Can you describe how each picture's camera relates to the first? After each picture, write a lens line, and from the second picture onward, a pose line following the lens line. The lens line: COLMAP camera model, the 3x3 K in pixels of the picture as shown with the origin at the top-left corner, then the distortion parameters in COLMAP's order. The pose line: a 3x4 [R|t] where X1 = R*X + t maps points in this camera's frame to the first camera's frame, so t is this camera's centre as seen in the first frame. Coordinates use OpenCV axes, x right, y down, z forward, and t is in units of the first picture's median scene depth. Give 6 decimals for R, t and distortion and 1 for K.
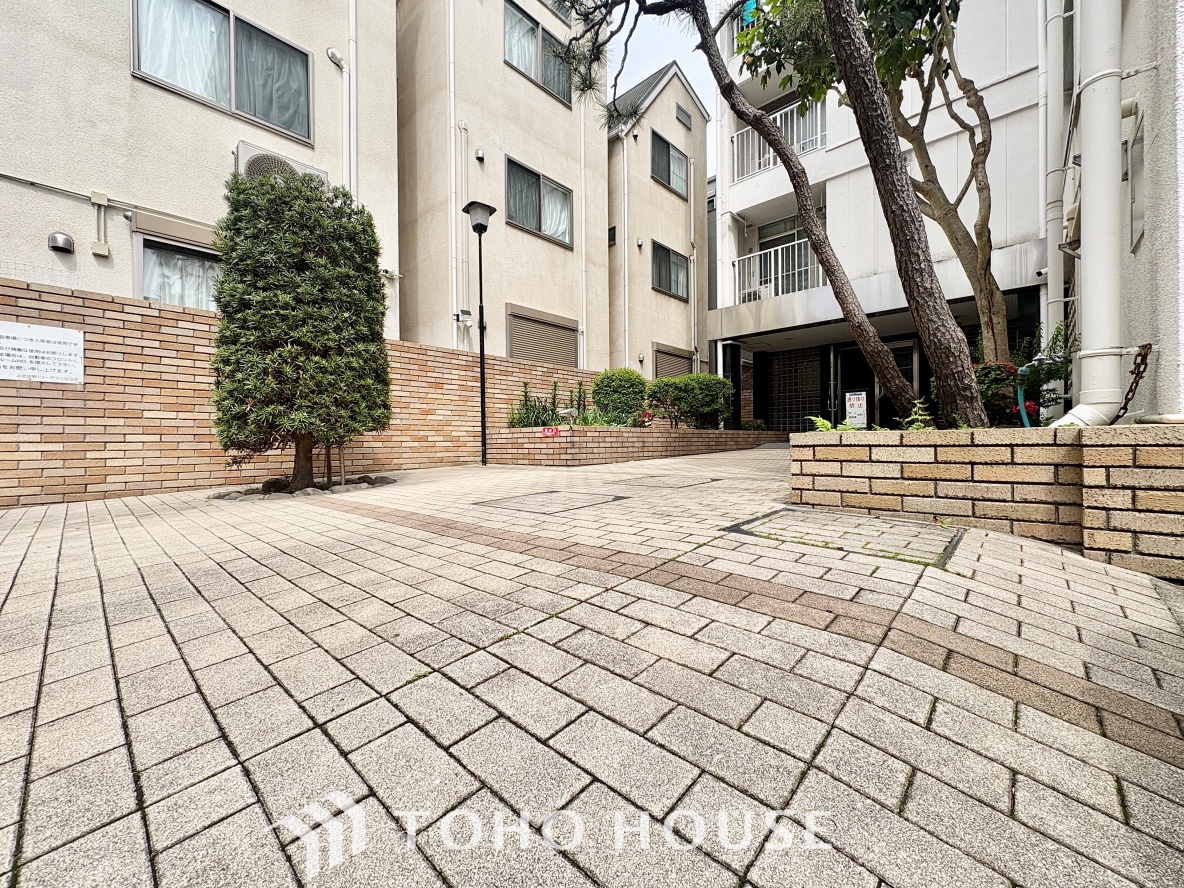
lens RADIAL K [[470.6, 0, 594.1], [0, 470.6, 443.0], [0, 0, 1]] dist [-0.001662, 0.000590]
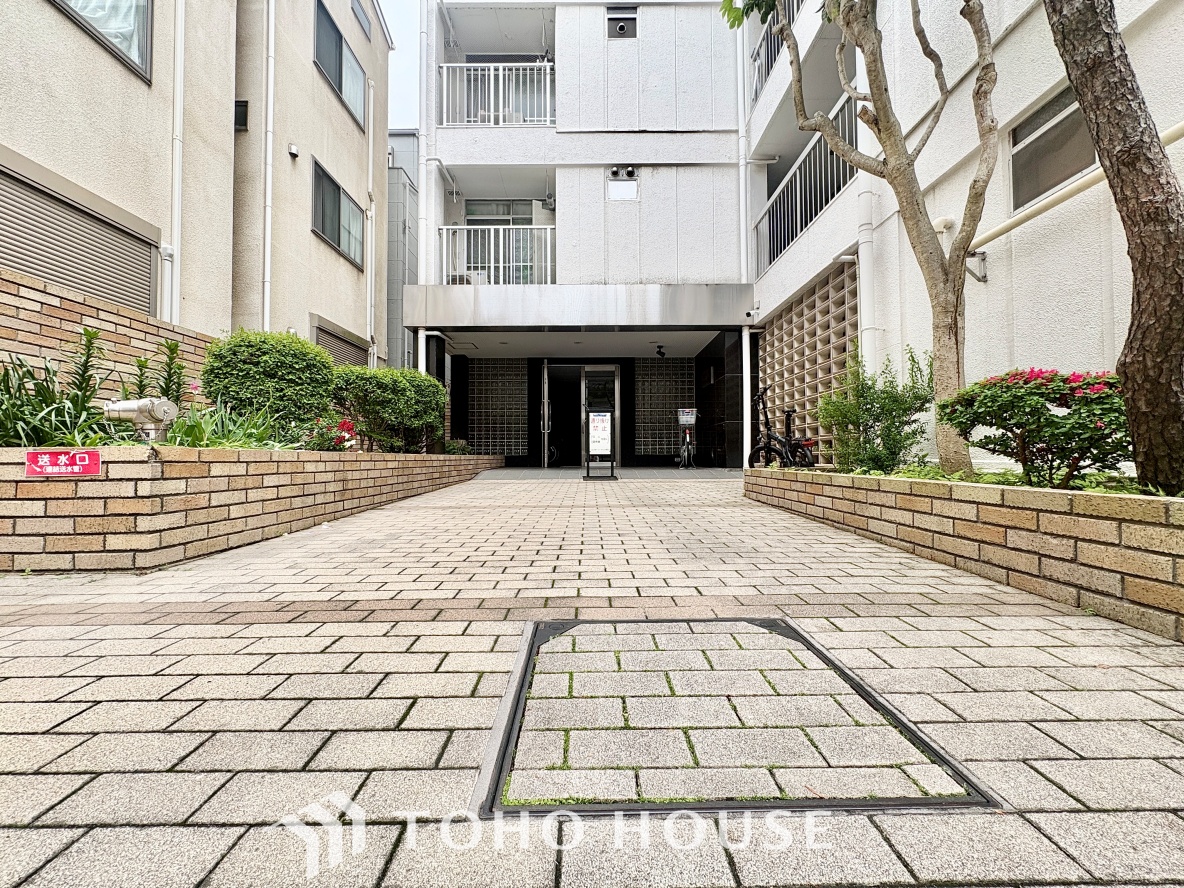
lens RADIAL K [[470.6, 0, 589.6], [0, 470.6, 444.7], [0, 0, 1]] dist [-0.001662, 0.000590]
pose [[0.736683, 0.025505, 0.675757, -0.033891], [-0.001718, 0.999356, -0.035845, -0.019150], [-0.676236, 0.025246, 0.736253, 0.384296]]
